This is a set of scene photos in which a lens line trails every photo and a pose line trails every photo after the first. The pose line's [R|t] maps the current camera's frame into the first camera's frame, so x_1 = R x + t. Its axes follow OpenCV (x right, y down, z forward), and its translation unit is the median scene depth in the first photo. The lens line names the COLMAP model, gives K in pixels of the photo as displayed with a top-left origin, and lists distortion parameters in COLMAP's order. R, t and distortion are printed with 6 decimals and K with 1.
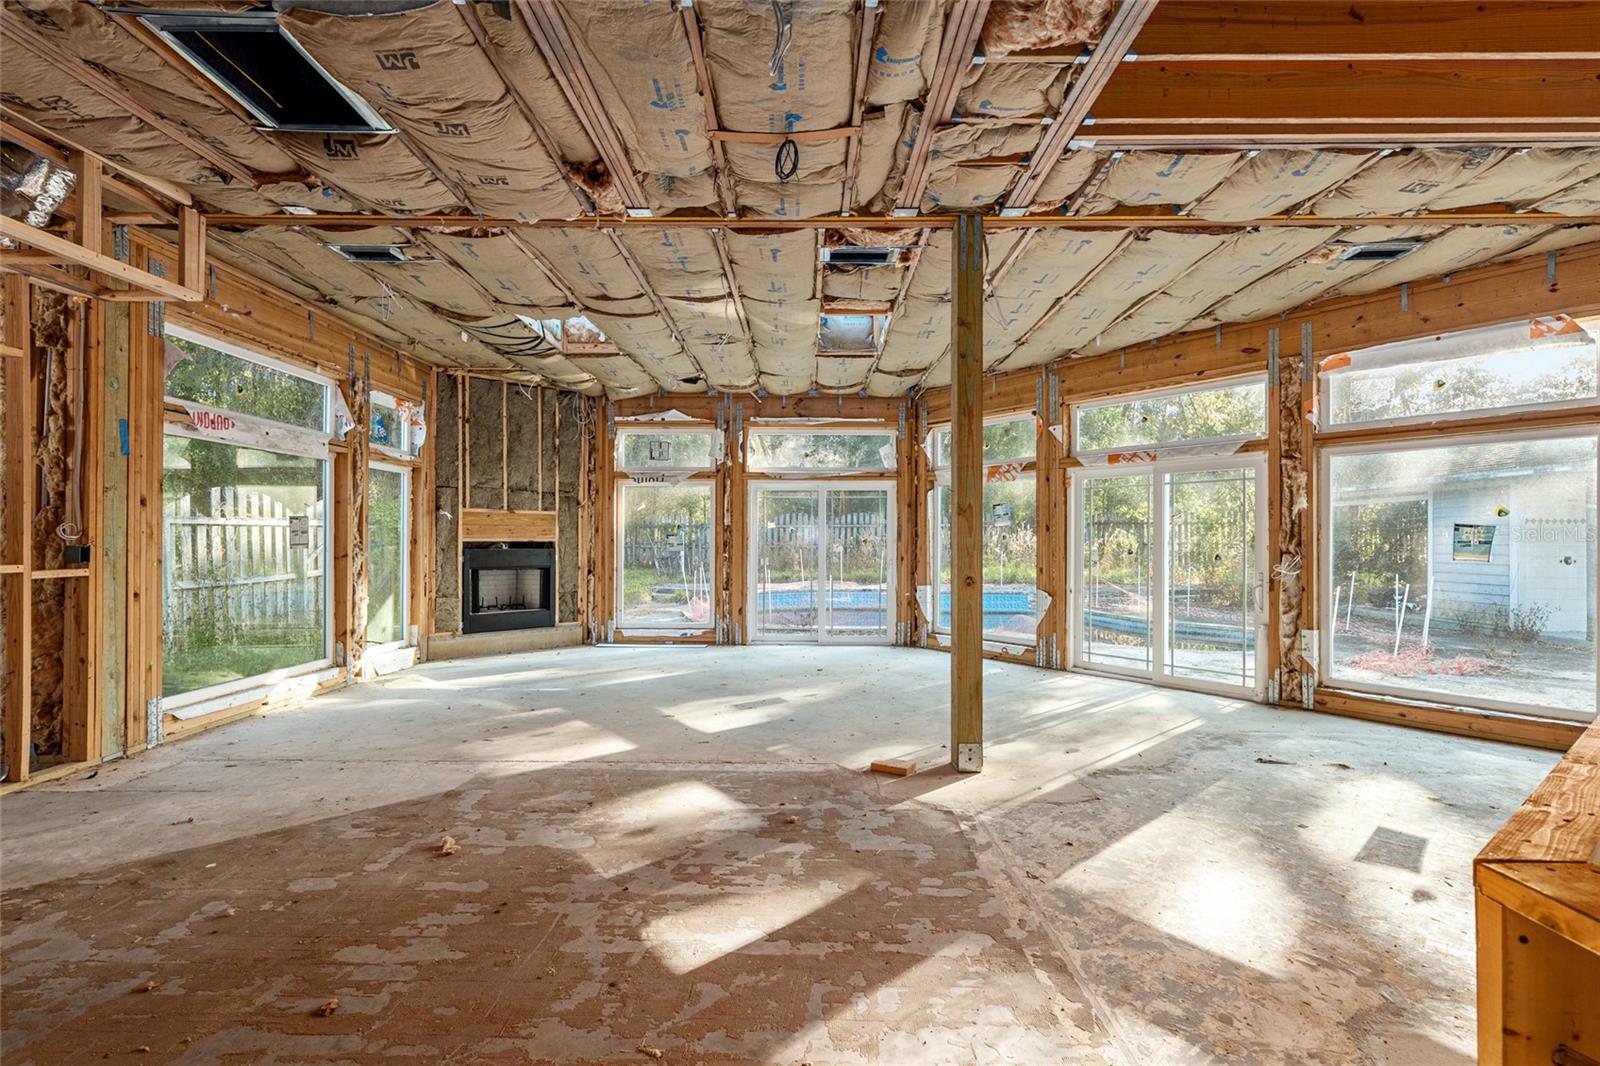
lens RADIAL K [[737.3, 0, 799.3], [0, 737.3, 541.1], [0, 0, 1]] dist [0.005598, 0.000449]
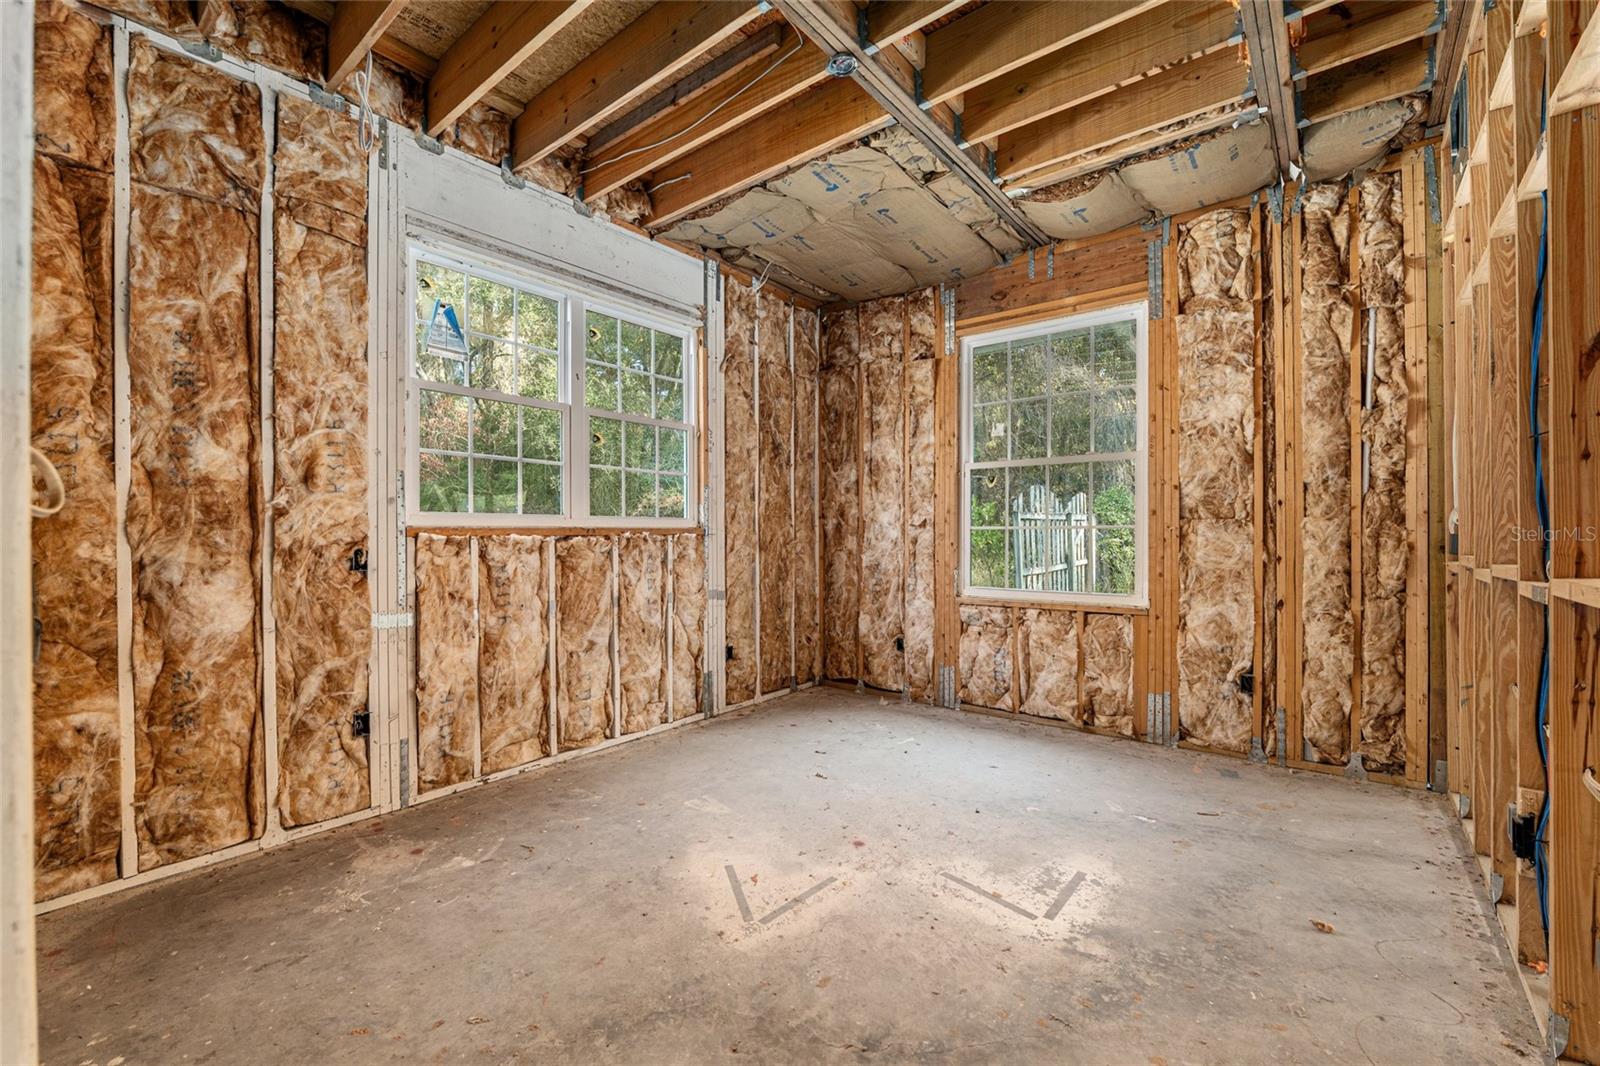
lens RADIAL K [[653.2, 0, 817.1], [0, 653.2, 538.8], [0, 0, 1]] dist [-0.003760, -0.000147]
pose [[0.803022, 0.000476, -0.595949, -0.575544], [0.001480, 0.999995, 0.002793, 0.004507], [0.595947, -0.003125, 0.803018, -0.005181]]
